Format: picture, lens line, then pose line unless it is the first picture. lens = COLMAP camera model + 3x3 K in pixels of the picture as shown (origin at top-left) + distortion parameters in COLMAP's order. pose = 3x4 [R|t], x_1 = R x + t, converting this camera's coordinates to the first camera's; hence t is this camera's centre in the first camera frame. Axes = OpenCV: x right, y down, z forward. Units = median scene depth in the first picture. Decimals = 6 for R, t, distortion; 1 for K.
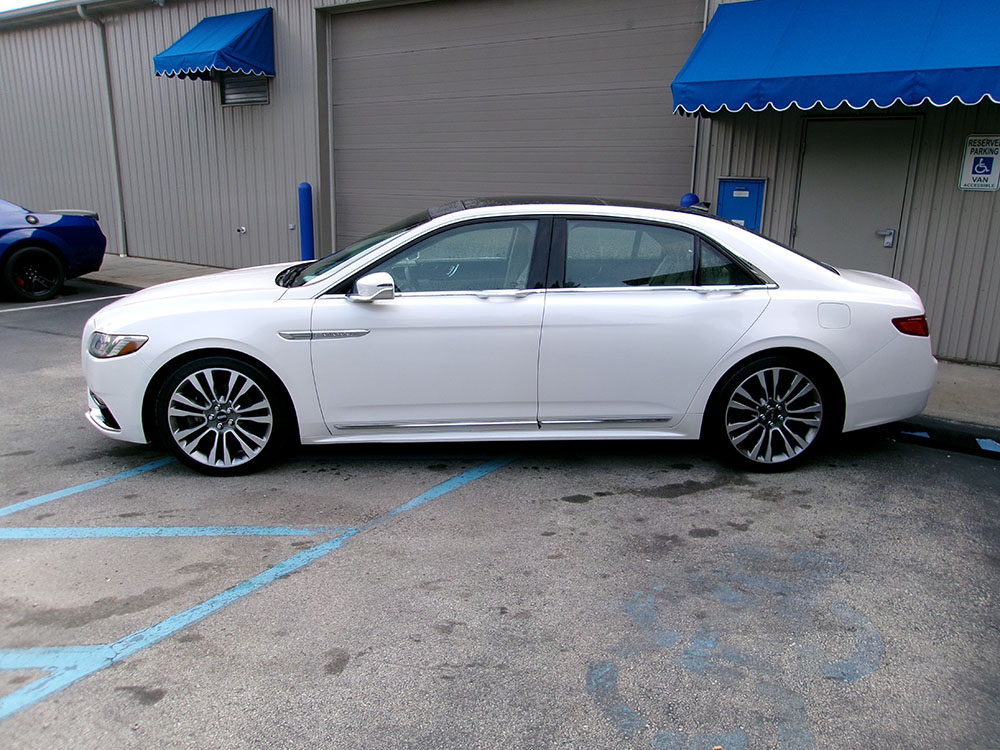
lens RADIAL K [[777.9, 0, 507.6], [0, 777.9, 376.5], [0, 0, 1]] dist [-0.028845, 0.043101]
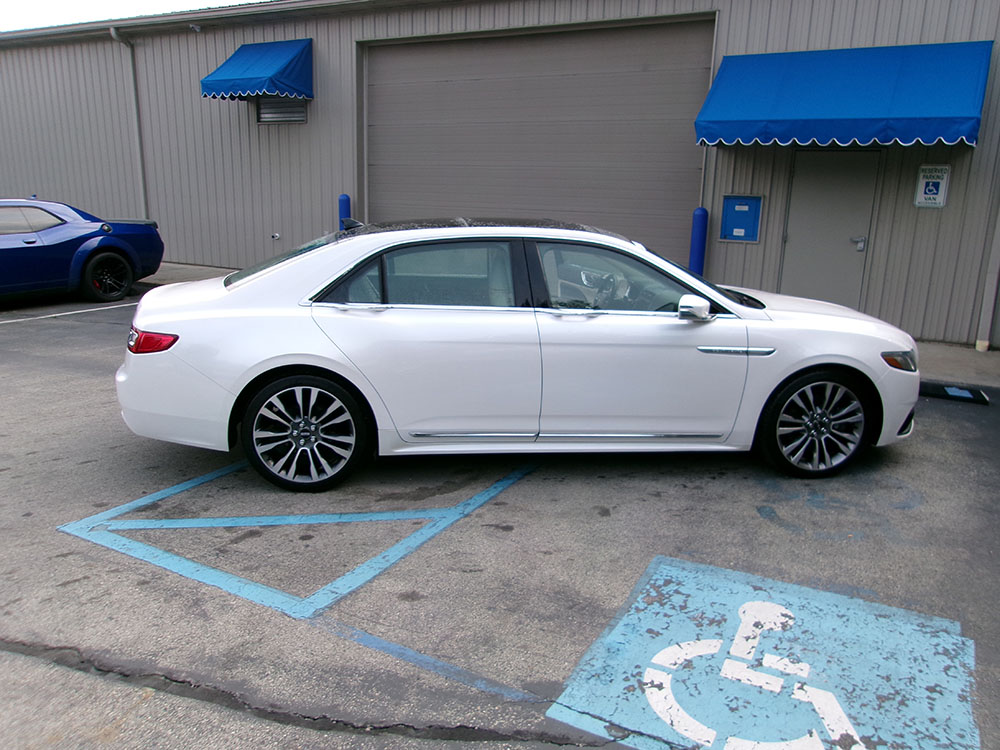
lens RADIAL K [[777.9, 0, 503.9], [0, 777.9, 375.8], [0, 0, 1]] dist [-0.028845, 0.043101]
pose [[0.995987, -0.016730, 0.087919, -0.190861], [0.017190, 0.999842, -0.004476, 0.031600], [-0.087830, 0.005970, 0.996118, -0.198485]]
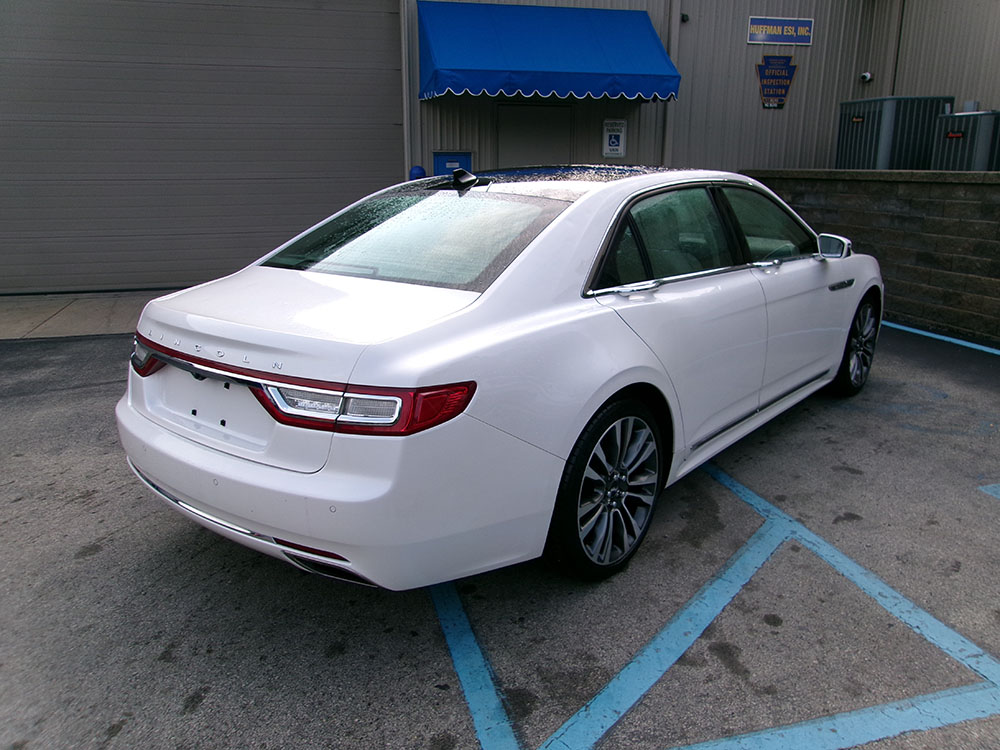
lens RADIAL K [[777.9, 0, 506.7], [0, 777.9, 374.2], [0, 0, 1]] dist [-0.028845, 0.043101]
pose [[0.658071, -0.215185, 0.721552, -0.573263], [0.200413, 0.973782, 0.107626, -0.034647], [-0.725794, 0.073783, 0.683944, 0.151245]]
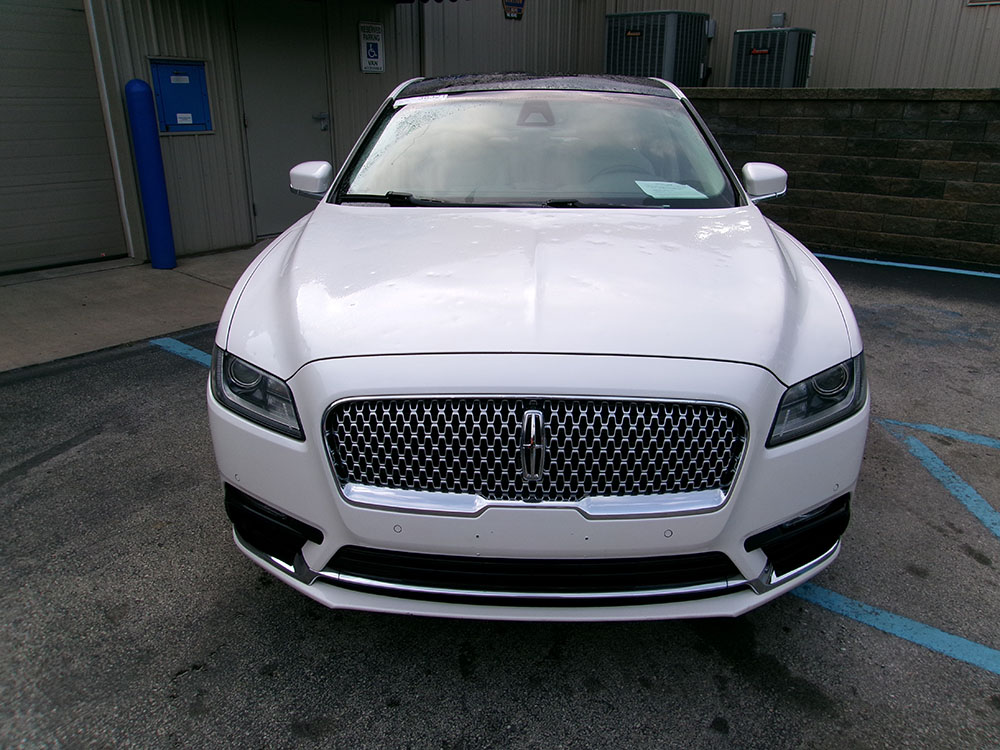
lens RADIAL K [[777.9, 0, 510.4], [0, 777.9, 378.8], [0, 0, 1]] dist [-0.028845, 0.043101]
pose [[0.090150, -0.360444, 0.928414, -0.522358], [0.249816, 0.910591, 0.329267, -0.132556], [-0.964088, 0.202249, 0.172134, 0.598711]]
